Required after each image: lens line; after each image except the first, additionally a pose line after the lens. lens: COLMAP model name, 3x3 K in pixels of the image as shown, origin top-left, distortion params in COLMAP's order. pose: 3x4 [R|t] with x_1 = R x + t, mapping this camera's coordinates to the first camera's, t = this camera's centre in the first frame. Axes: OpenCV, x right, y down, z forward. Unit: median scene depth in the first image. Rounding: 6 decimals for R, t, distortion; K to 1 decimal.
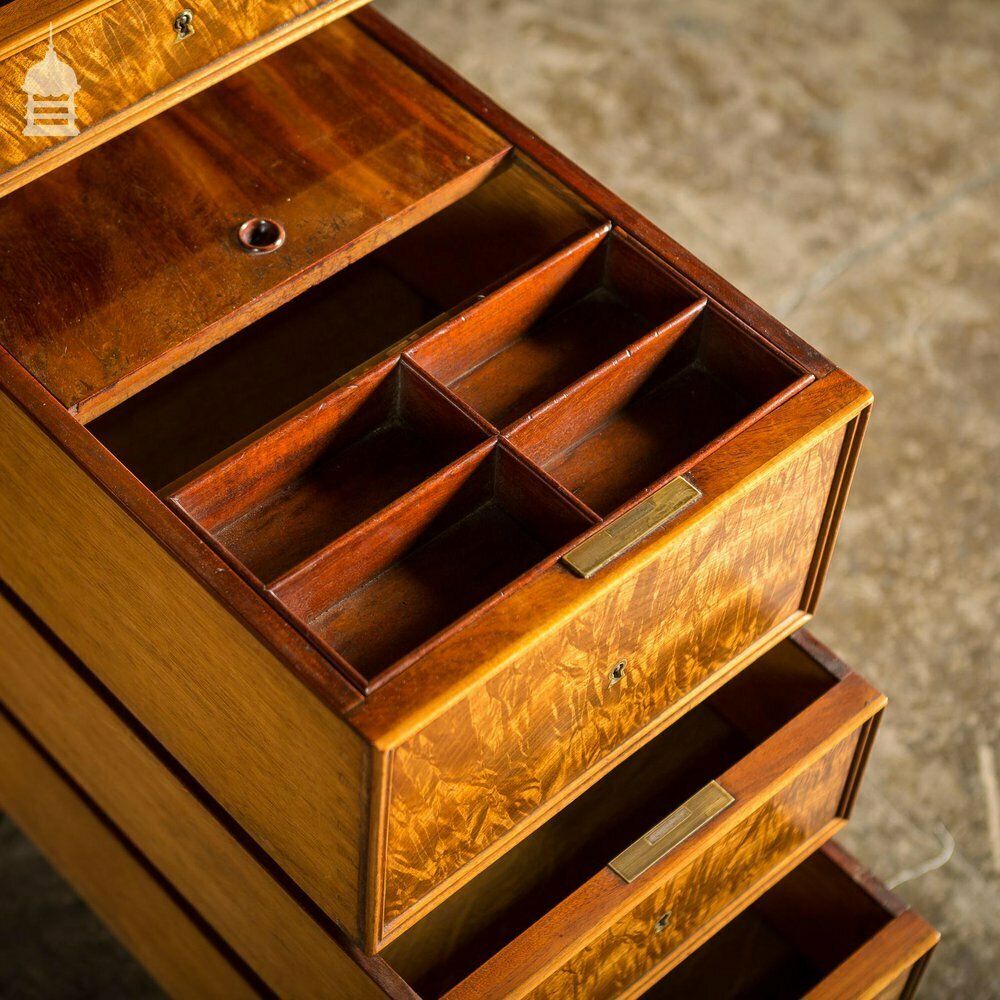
lens RADIAL K [[2429.1, 0, 500.0], [0, 2429.1, 500.0], [0, 0, 1]] dist [-0.050199, -0.627859]
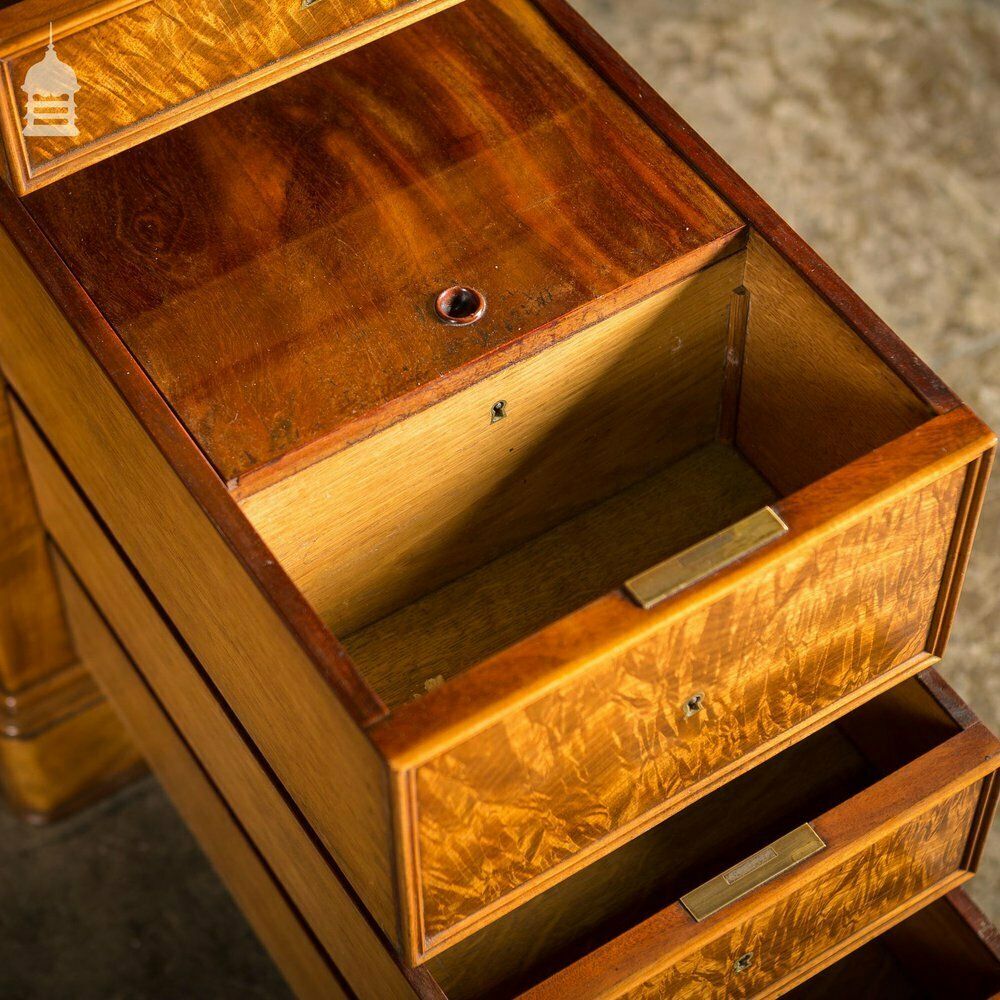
lens RADIAL K [[2429.1, 0, 500.0], [0, 2429.1, 500.0], [0, 0, 1]] dist [-0.050199, -0.627859]
pose [[0.982250, 0.093809, -0.162435, 0.119162], [-0.088546, 0.995294, 0.039356, -0.038732], [0.165363, -0.024274, 0.985934, 0.053385]]
